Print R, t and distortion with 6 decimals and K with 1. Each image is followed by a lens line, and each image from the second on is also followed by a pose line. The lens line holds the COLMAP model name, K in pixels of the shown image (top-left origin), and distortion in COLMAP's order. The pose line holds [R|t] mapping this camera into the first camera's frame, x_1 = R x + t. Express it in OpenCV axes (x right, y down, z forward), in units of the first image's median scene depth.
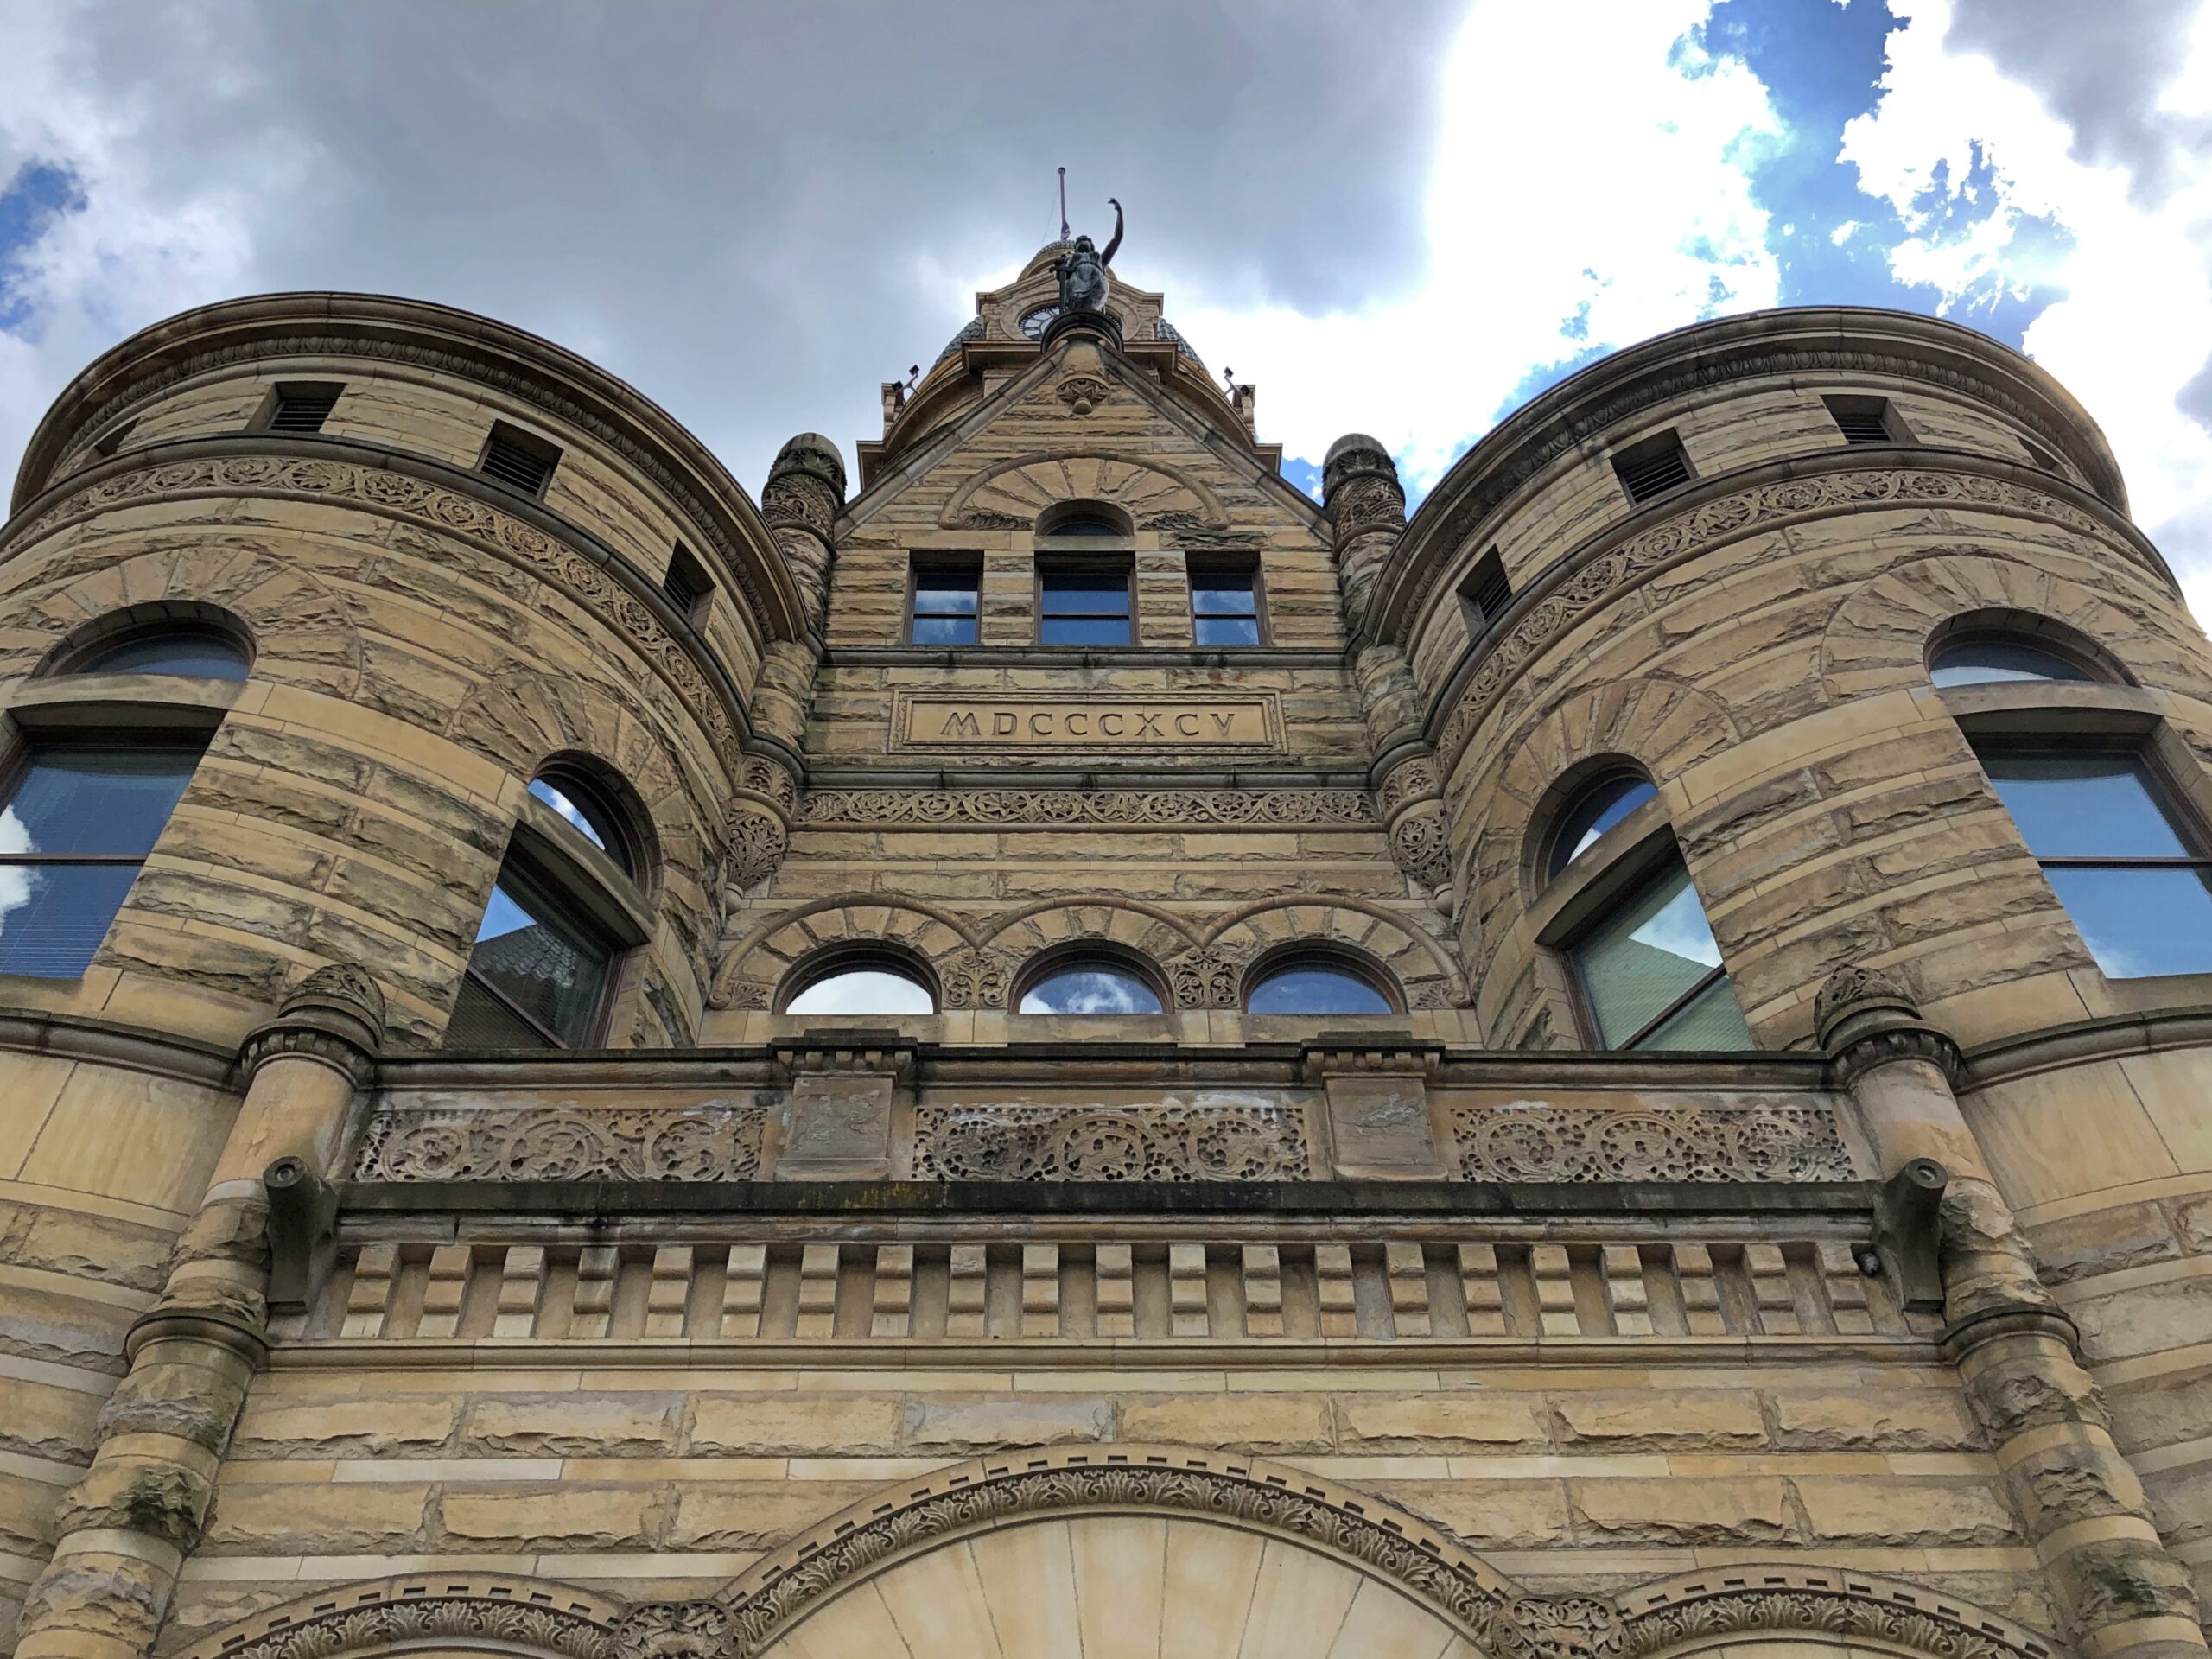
lens RADIAL K [[1838.7, 0, 1106.0], [0, 1838.7, 829.5], [0, 0, 1]] dist [0.046112, -0.003744]
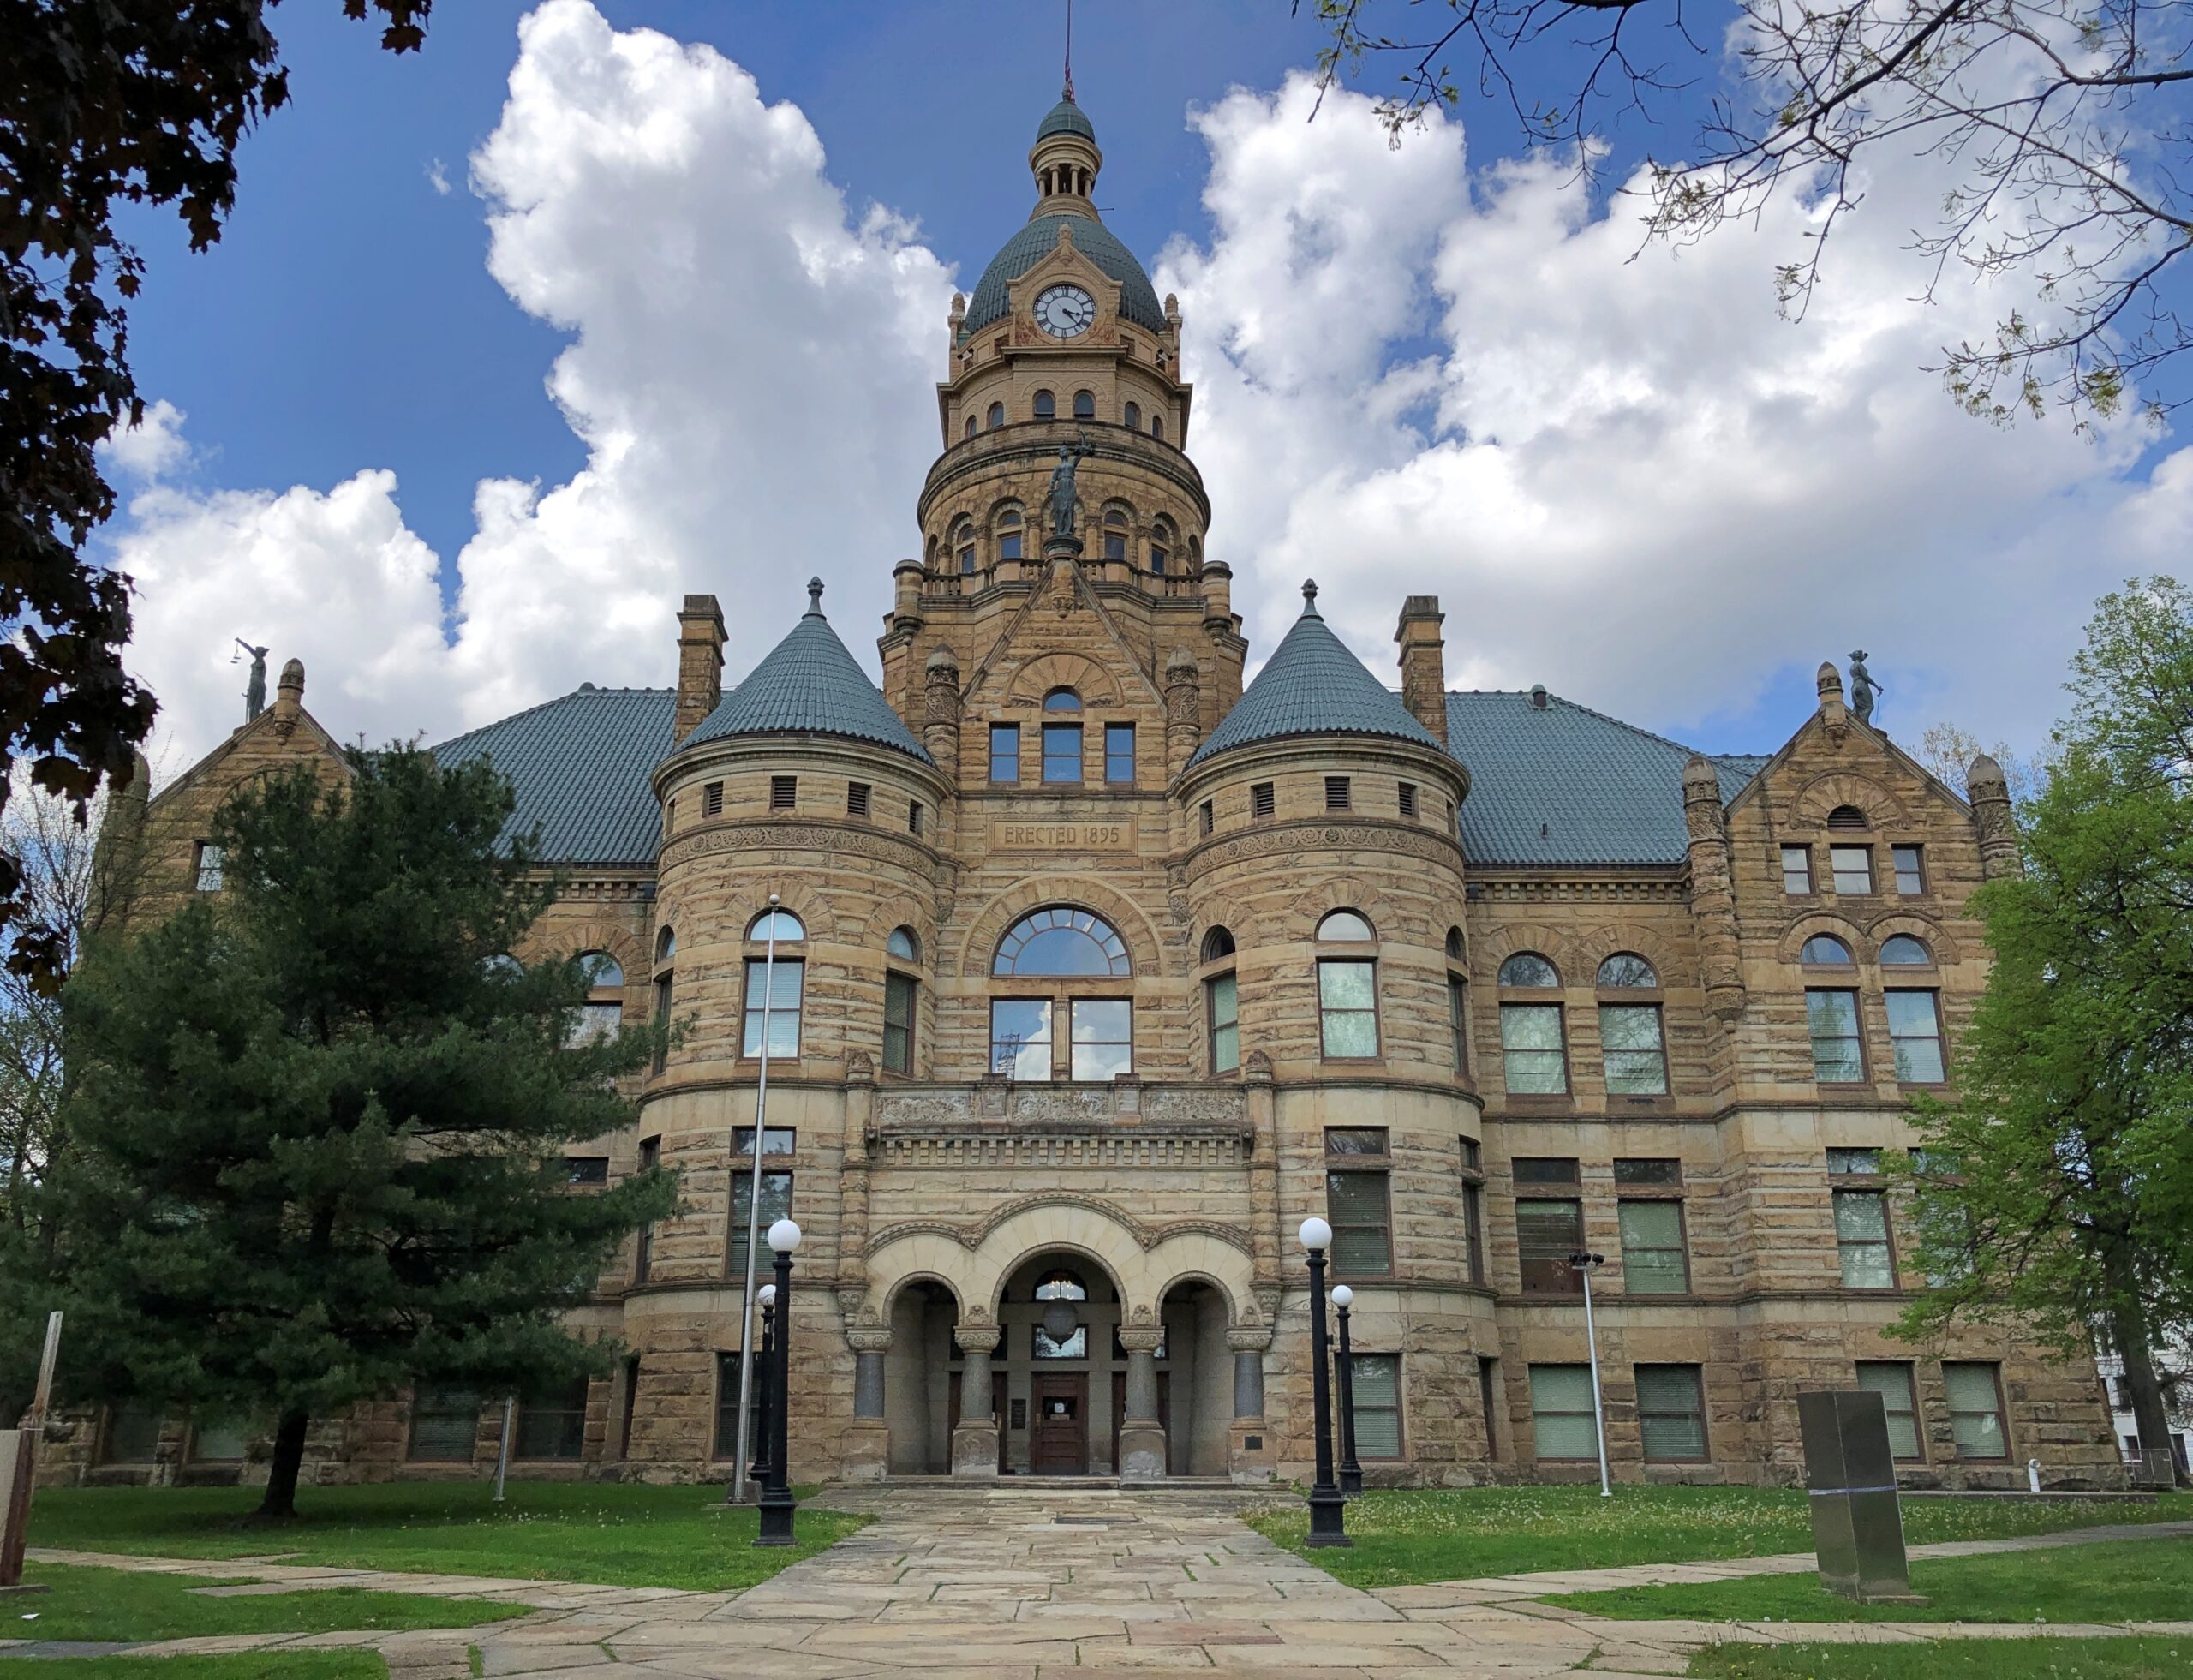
lens RADIAL K [[1818.4, 0, 1082.9], [0, 1818.4, 799.2], [0, 0, 1]] dist [0.218906, -0.002485]
pose [[0.999727, 0.010396, -0.020909, 0.085554], [0.000875, 0.878124, 0.478432, -1.565341], [0.023335, -0.478320, 0.877876, -1.470003]]
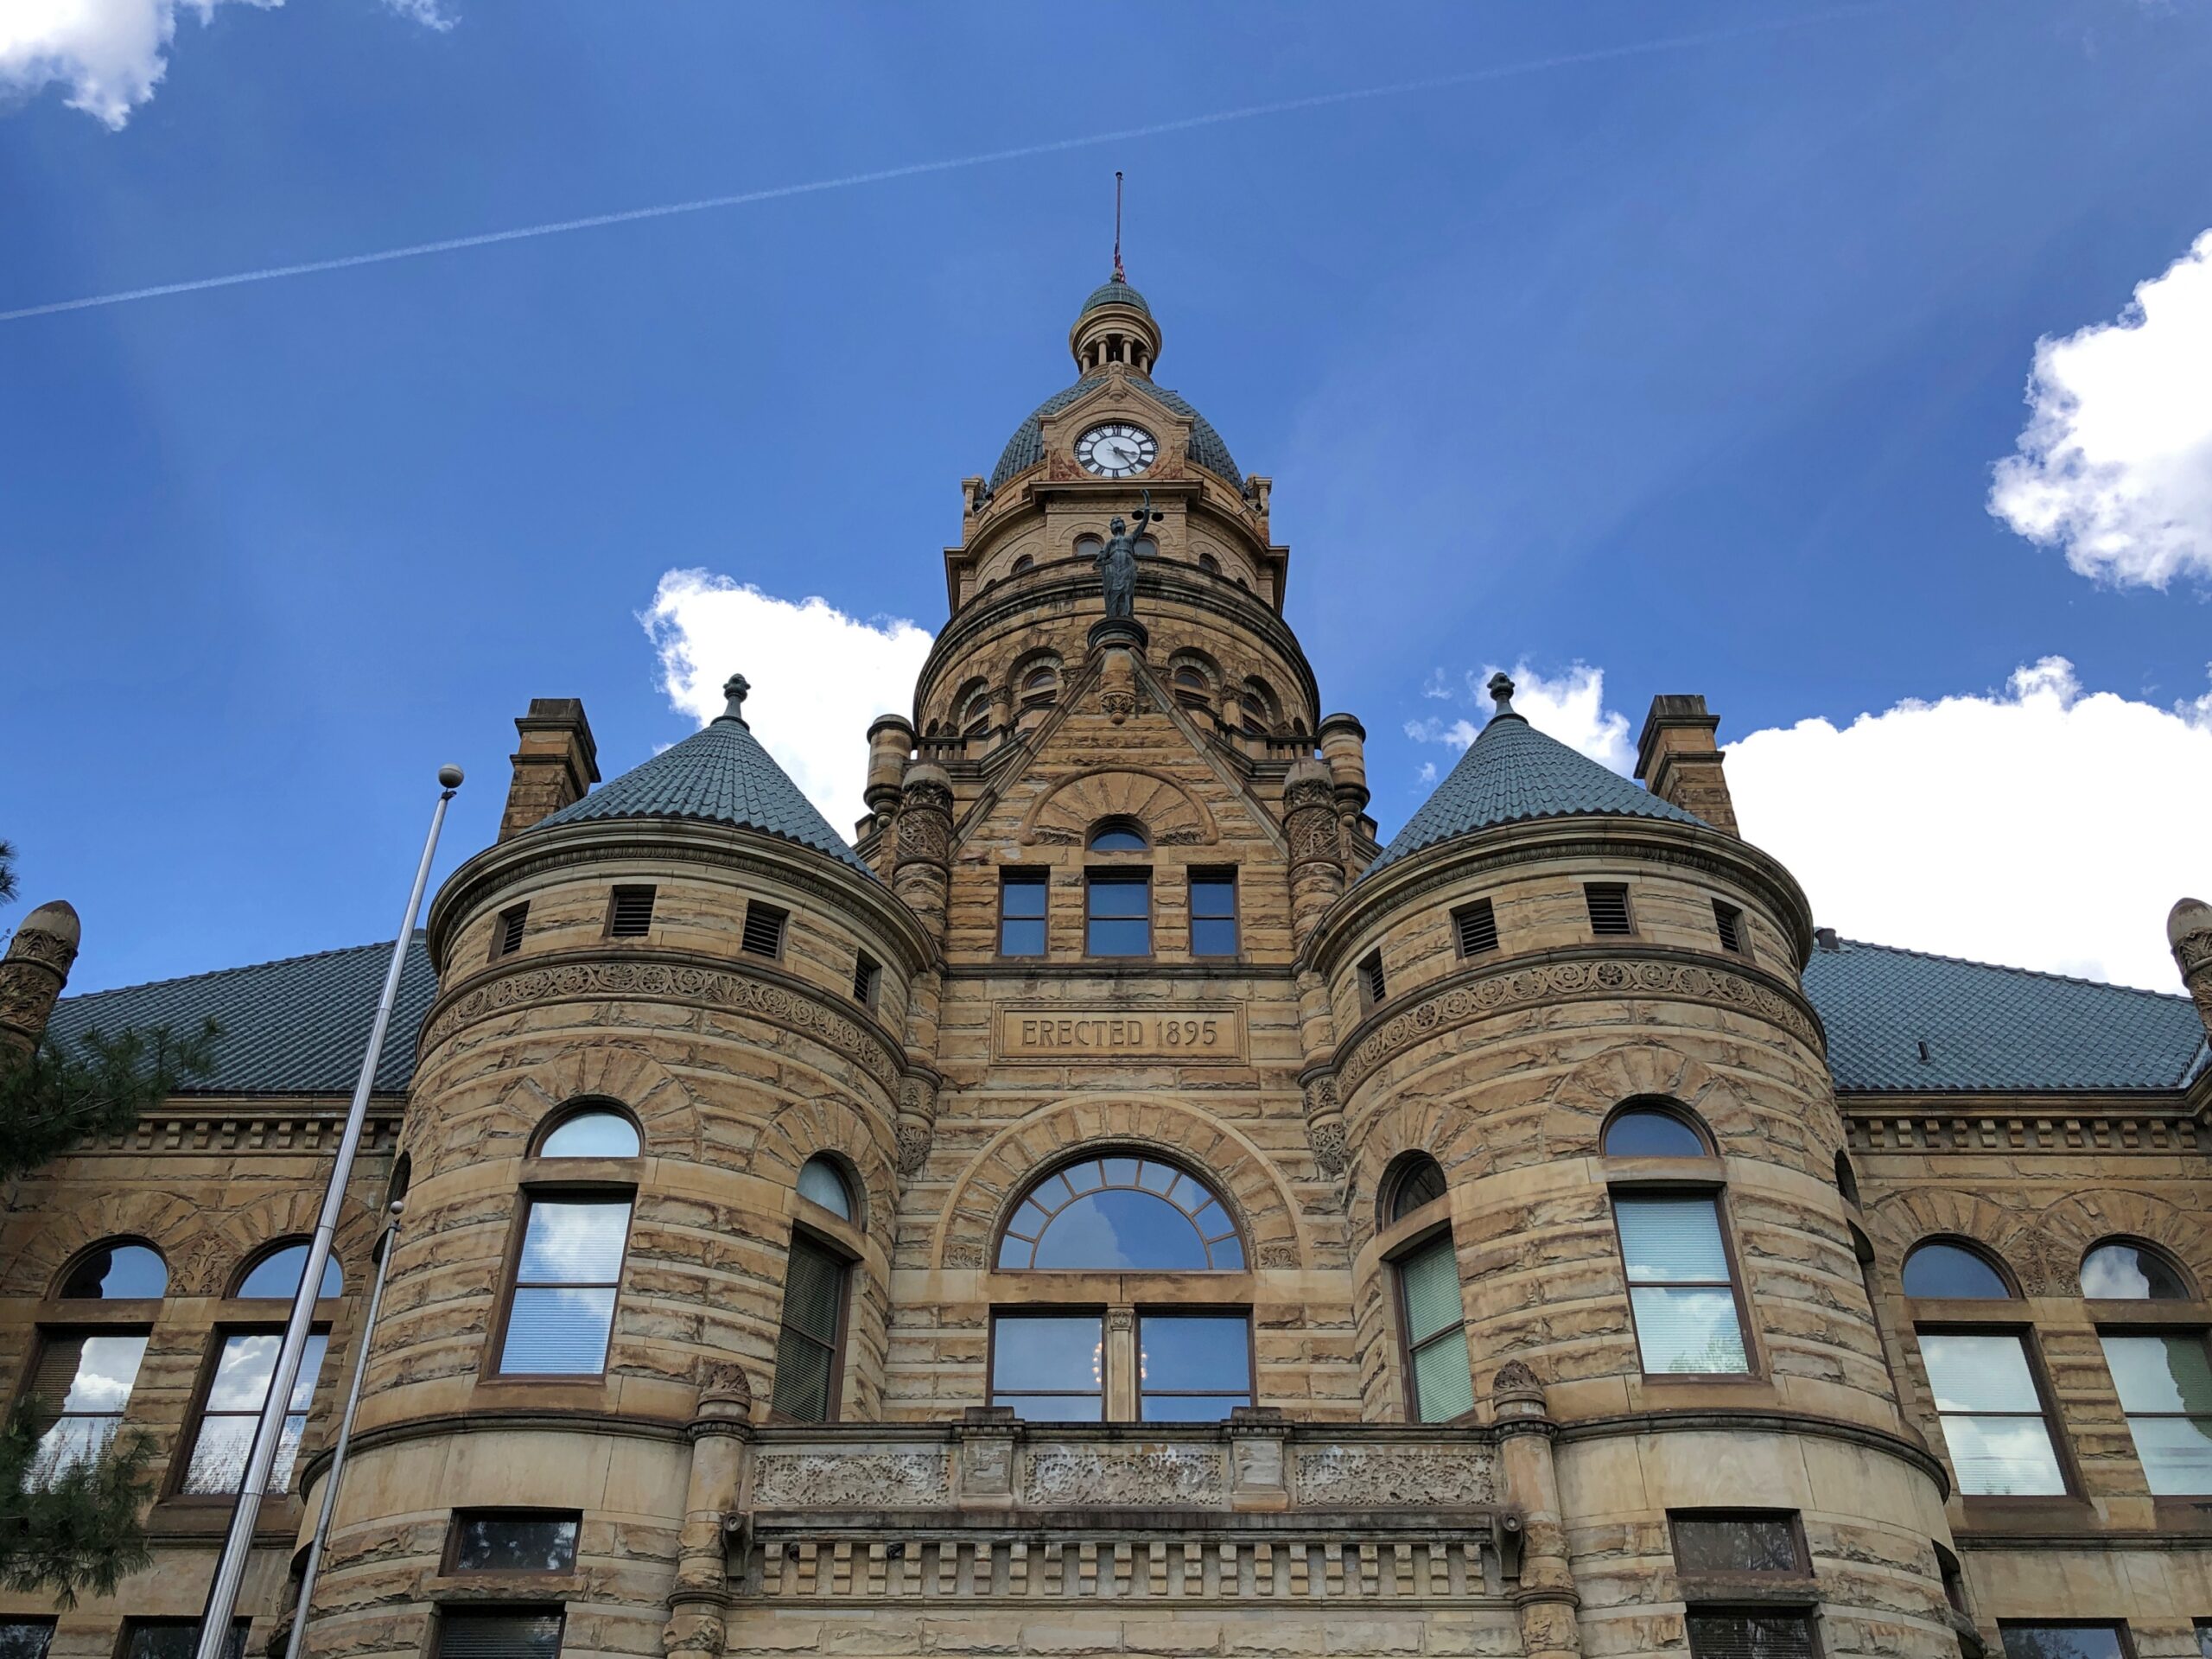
lens RADIAL K [[1838.7, 0, 1106.0], [0, 1838.7, 829.5], [0, 0, 1]] dist [0.046112, -0.003744]
pose [[0.999476, -0.001991, -0.032312, 0.033319], [0.008144, 0.981472, 0.191431, -0.602186], [0.031332, -0.191594, 0.980974, -0.556776]]
